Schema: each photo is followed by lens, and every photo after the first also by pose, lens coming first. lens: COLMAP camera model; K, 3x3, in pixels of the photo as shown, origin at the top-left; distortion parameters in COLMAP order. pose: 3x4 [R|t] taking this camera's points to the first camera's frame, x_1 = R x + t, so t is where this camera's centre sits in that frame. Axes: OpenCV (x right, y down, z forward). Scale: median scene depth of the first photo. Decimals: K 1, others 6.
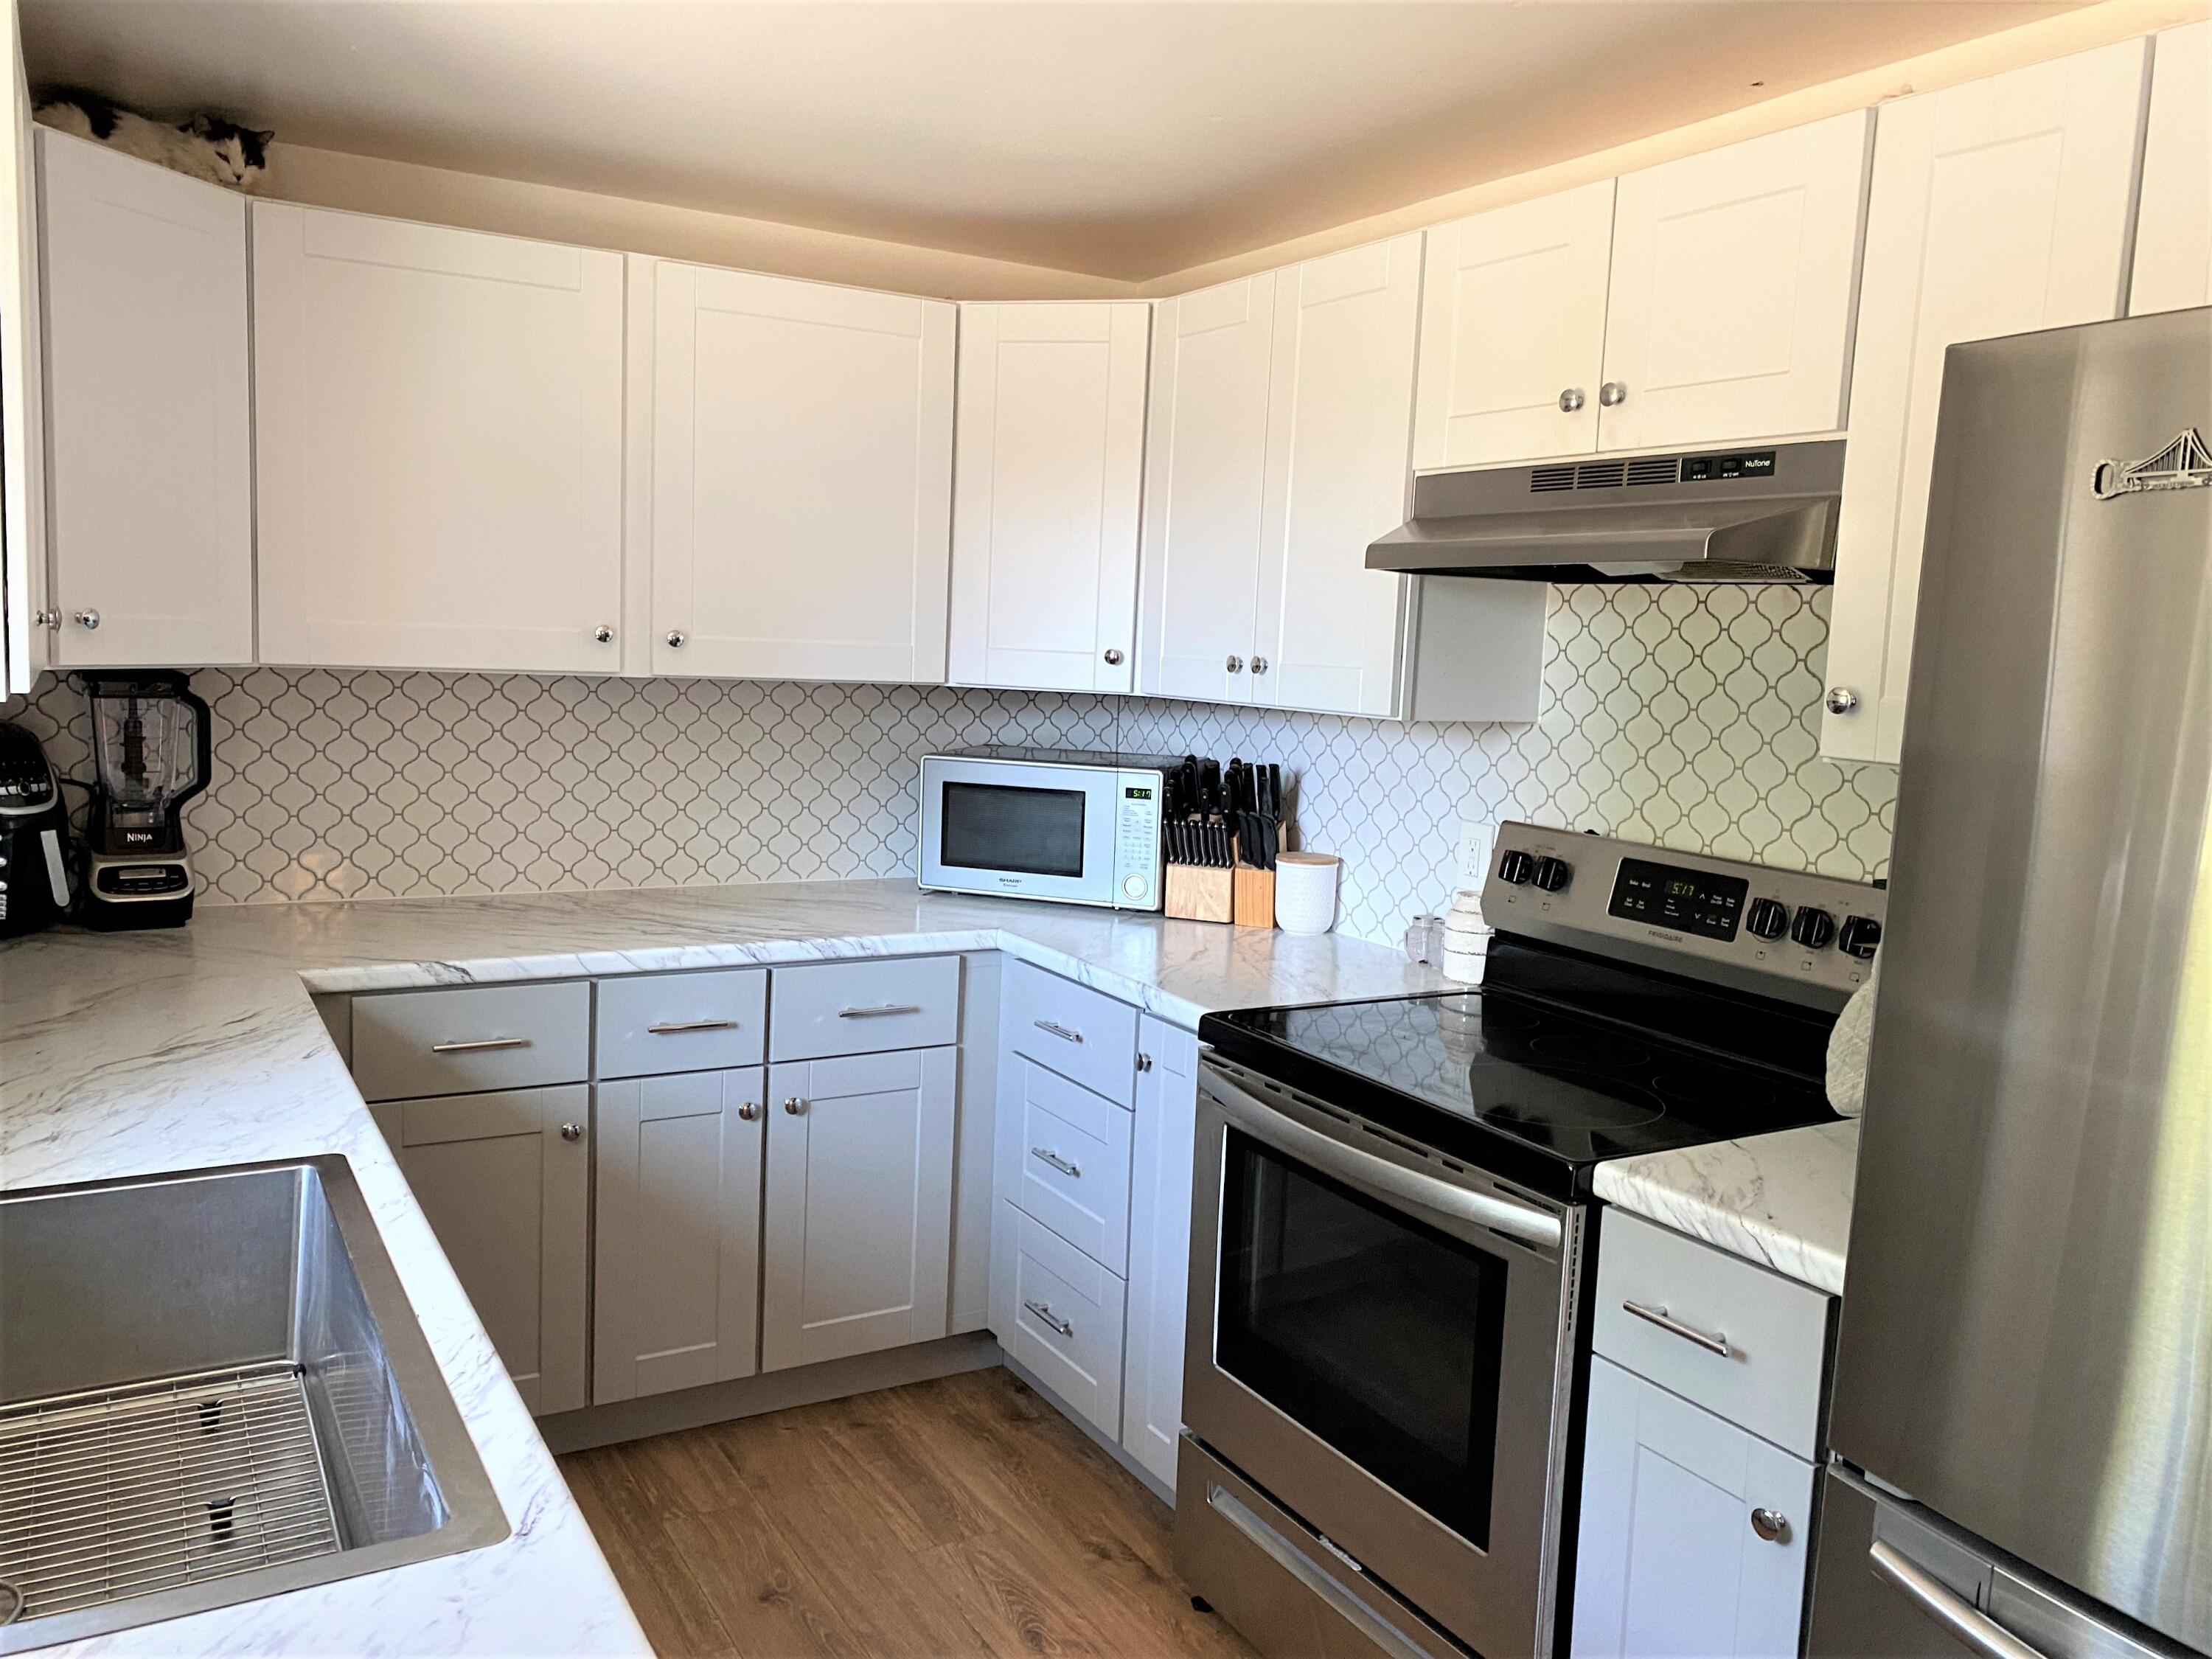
lens RADIAL K [[1688.2, 0, 1096.8], [0, 1688.2, 803.5], [0, 0, 1]] dist [0.071715, -0.098994]
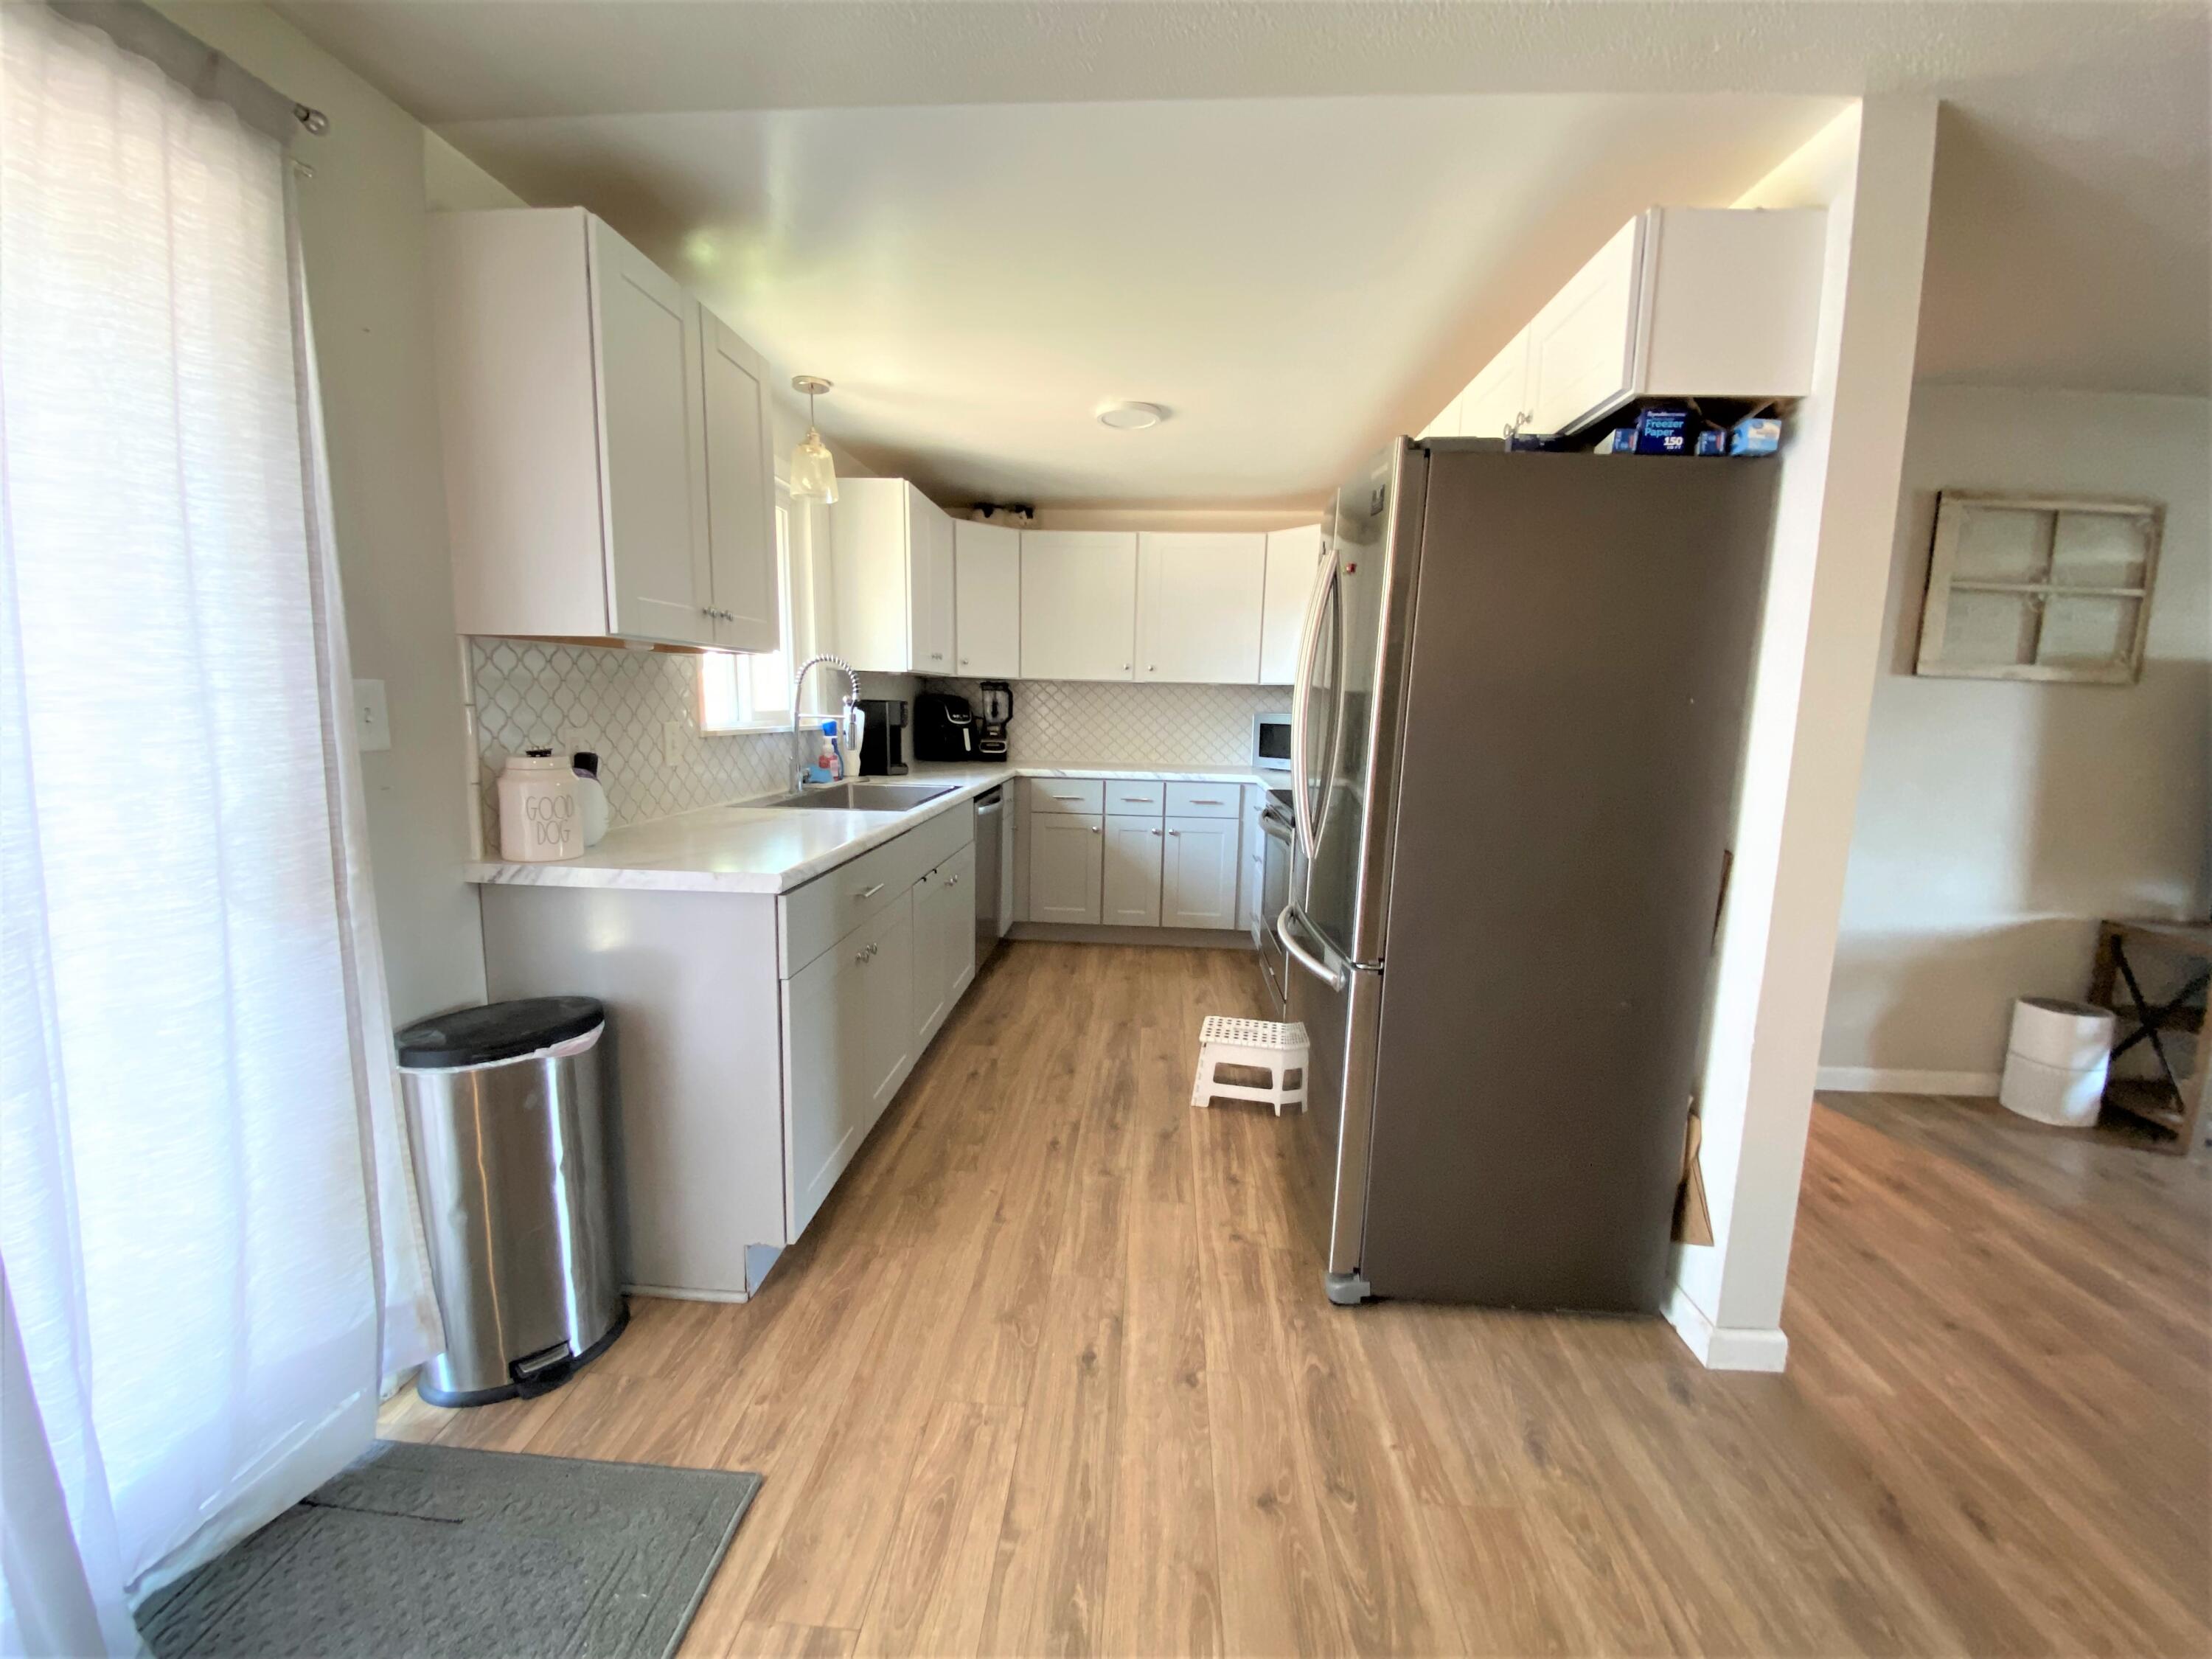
lens RADIAL K [[903.7, 0, 1103.5], [0, 903.7, 822.1], [0, 0, 1]] dist [0.035802, -0.030177]
pose [[0.827984, 0.050414, -0.558480, 0.540657], [-0.043661, 0.998723, 0.025425, 0.125265], [0.559049, 0.003332, 0.829128, -0.286430]]
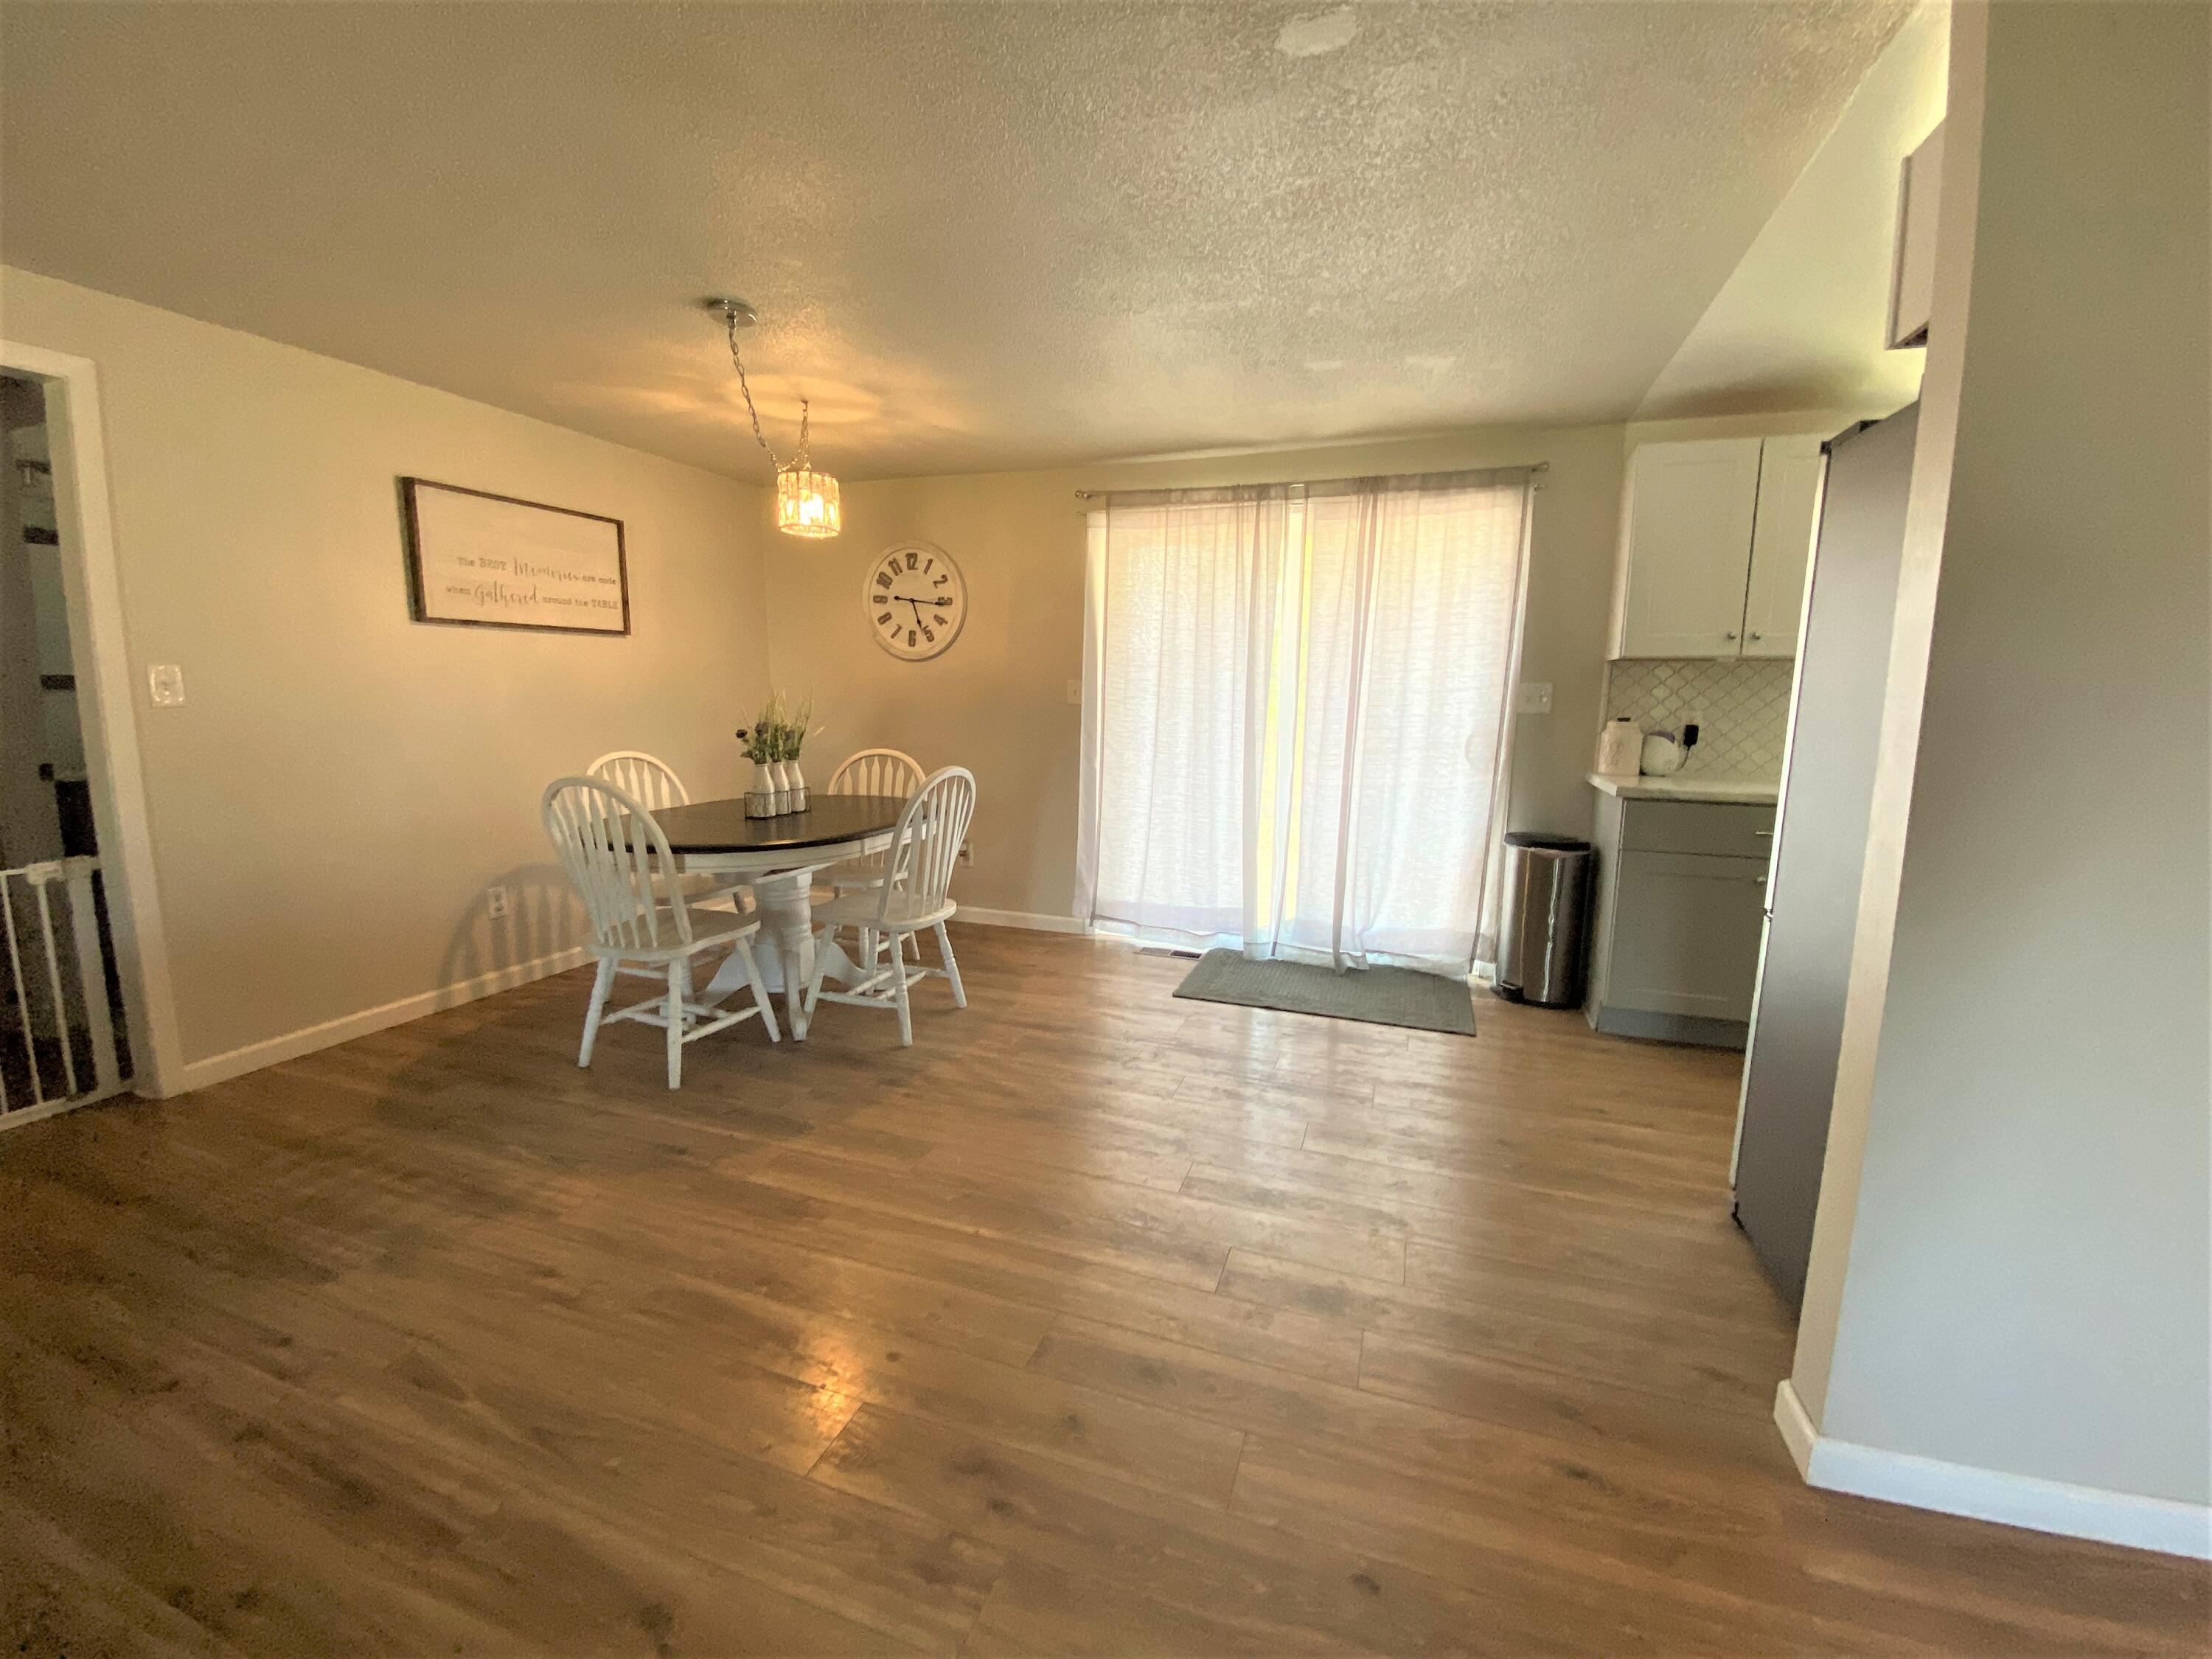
lens RADIAL K [[903.7, 0, 1103.5], [0, 903.7, 822.1], [0, 0, 1]] dist [0.035802, -0.030177]
pose [[-0.761994, 0.040510, -0.646316, 1.156777], [-0.113299, 0.974308, 0.194645, 0.087116], [0.637596, 0.221545, -0.737828, 0.470530]]
